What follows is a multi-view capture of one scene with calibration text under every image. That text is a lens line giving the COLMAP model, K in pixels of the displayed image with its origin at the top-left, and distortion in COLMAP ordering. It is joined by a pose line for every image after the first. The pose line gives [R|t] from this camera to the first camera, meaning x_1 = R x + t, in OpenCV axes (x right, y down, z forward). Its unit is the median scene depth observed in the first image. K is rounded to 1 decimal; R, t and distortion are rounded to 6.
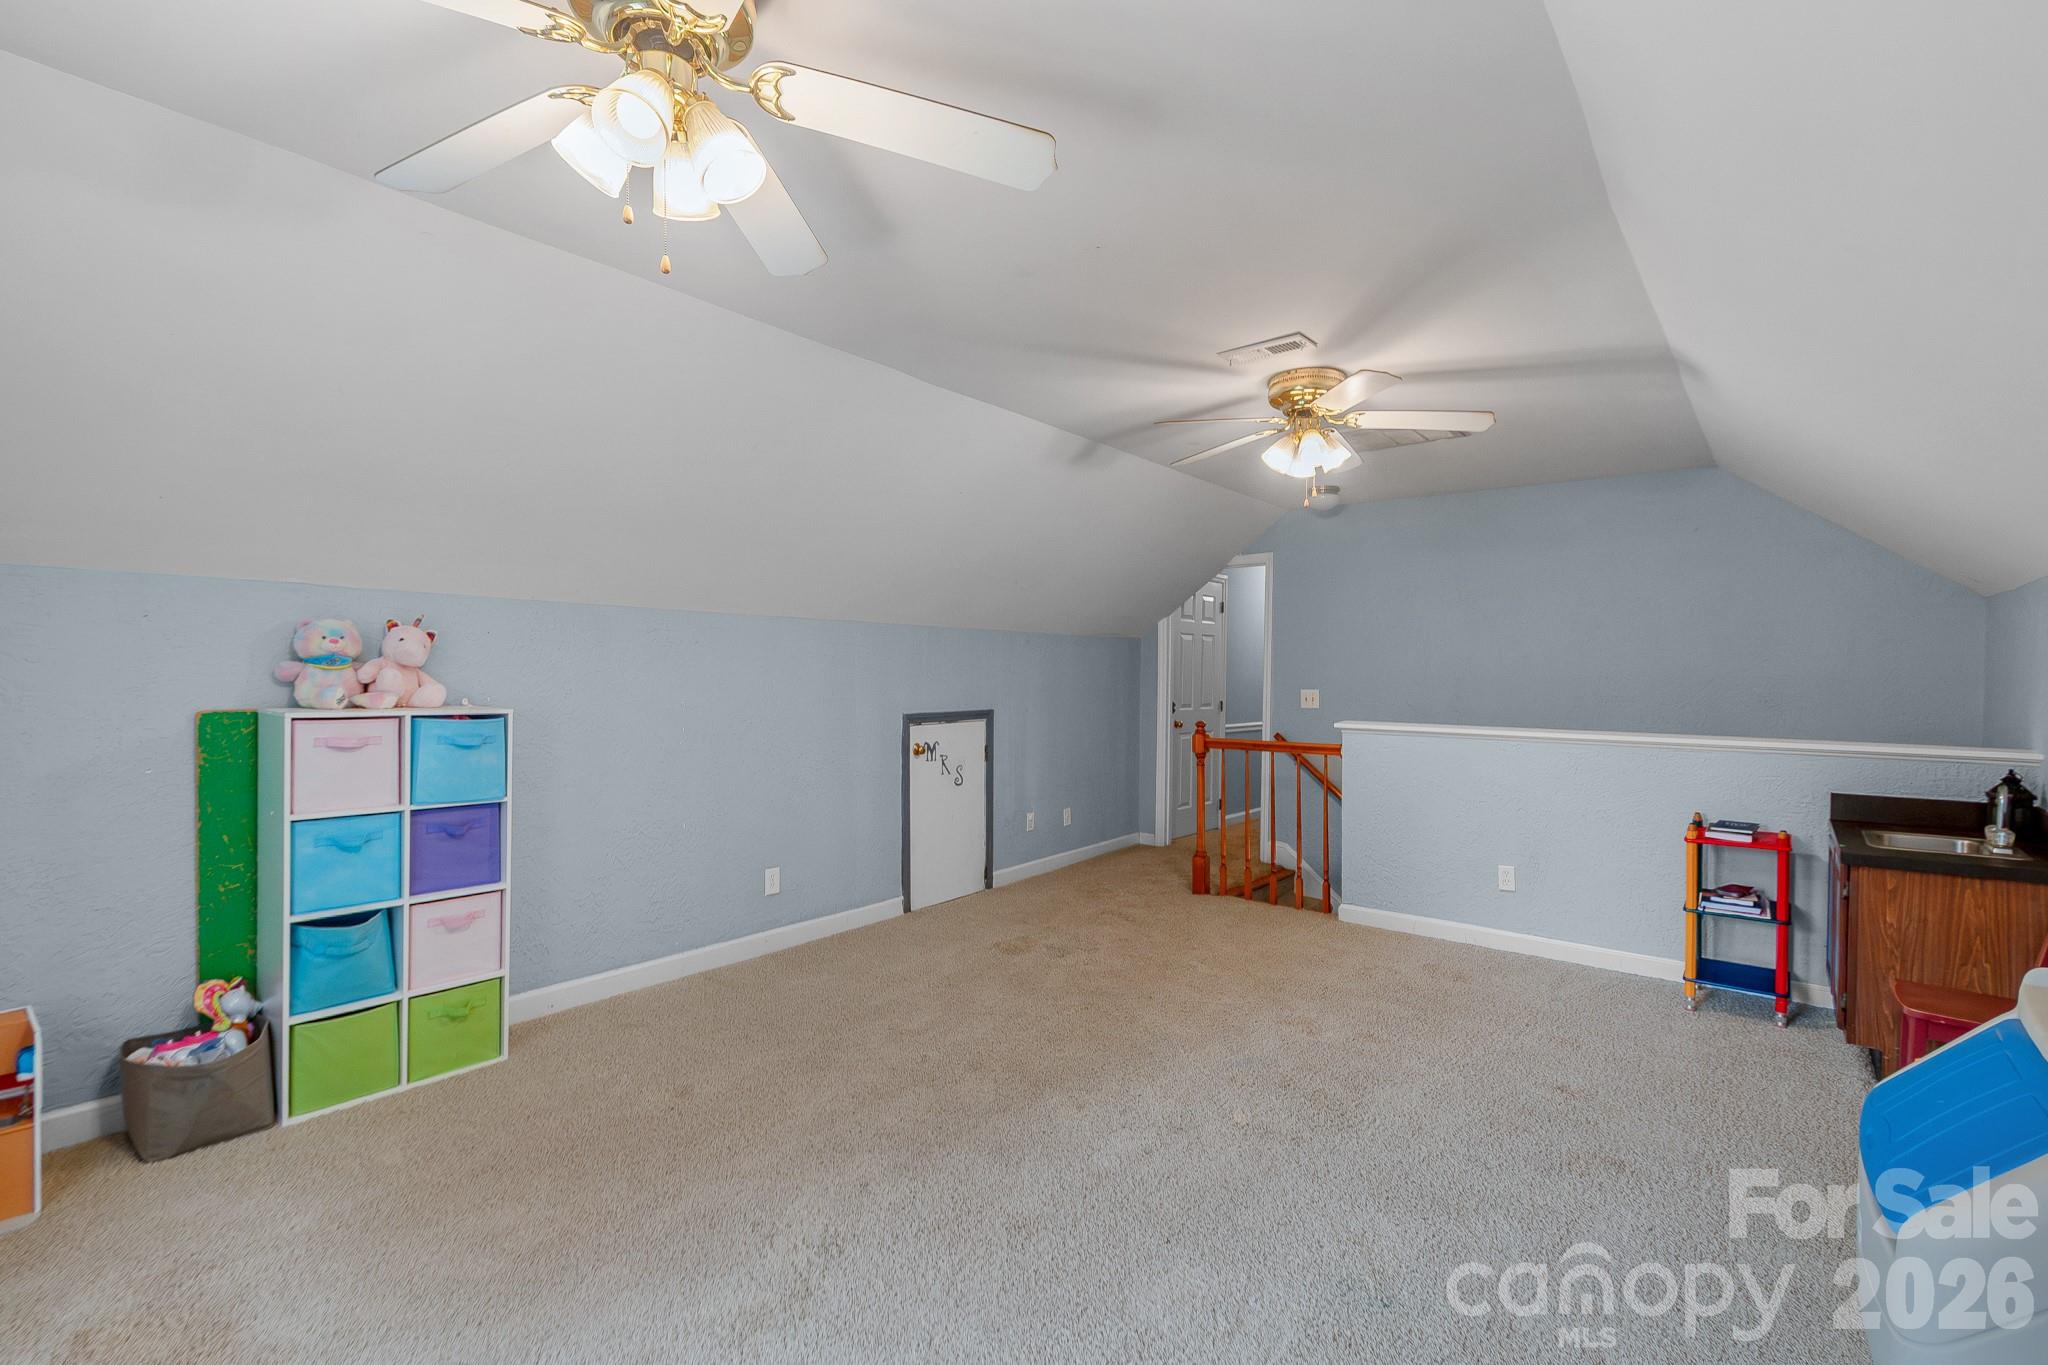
lens RADIAL K [[924.8, 0, 1039.2], [0, 924.8, 646.3], [0, 0, 1]] dist [0.002310, -0.000020]
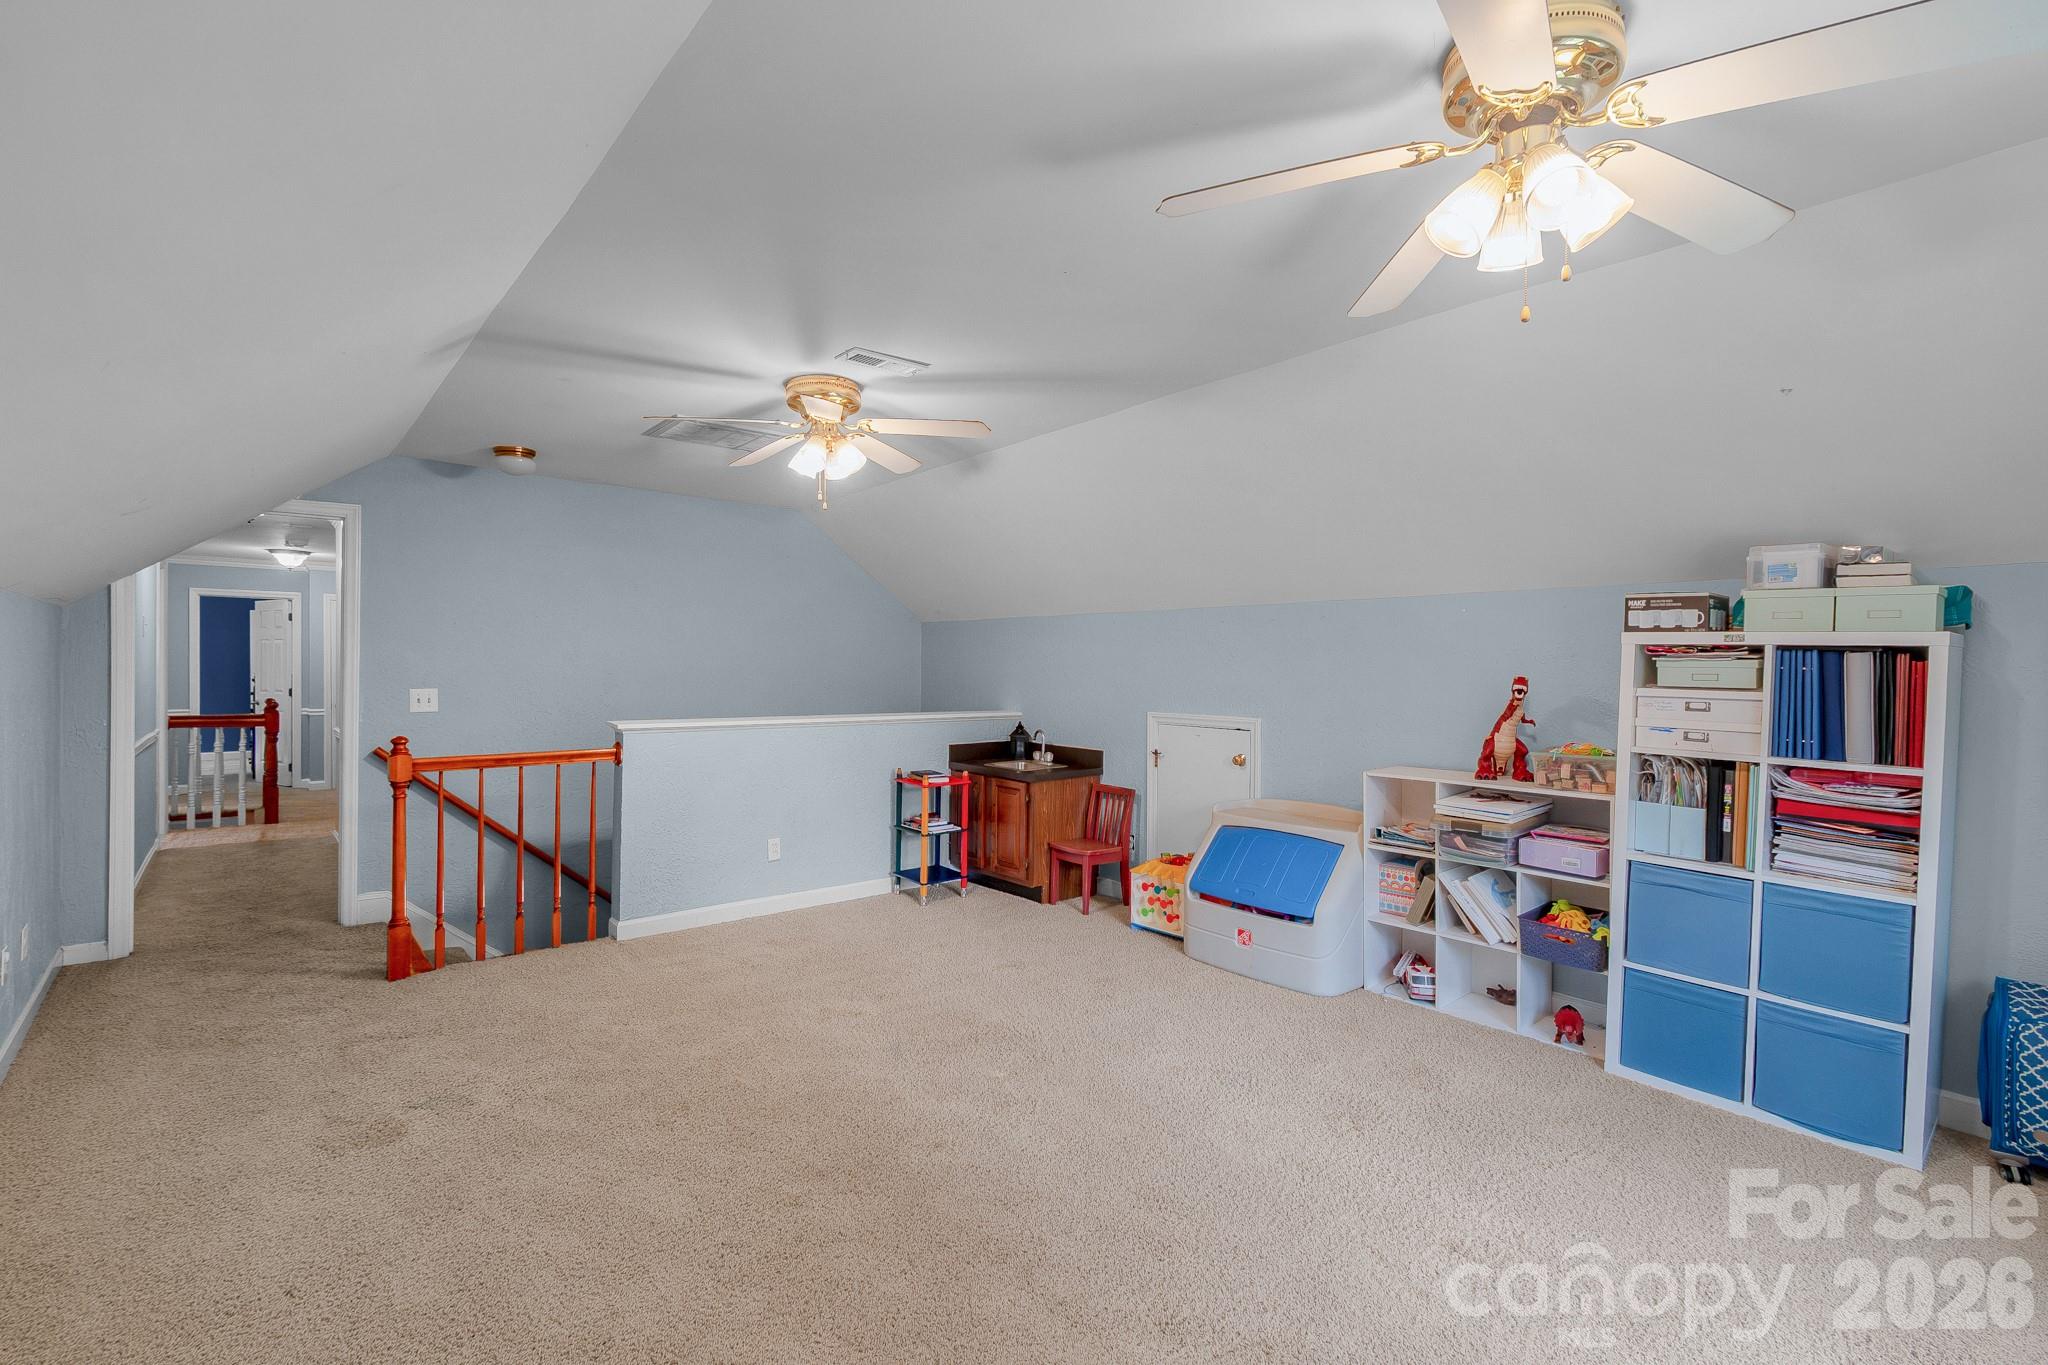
lens RADIAL K [[924.8, 0, 1039.2], [0, 924.8, 646.3], [0, 0, 1]] dist [0.002310, -0.000020]
pose [[0.176039, 0.015908, 0.984255, -0.573797], [-0.033133, 0.999399, -0.010227, 0.001579], [-0.983826, -0.030811, 0.176460, 0.498541]]
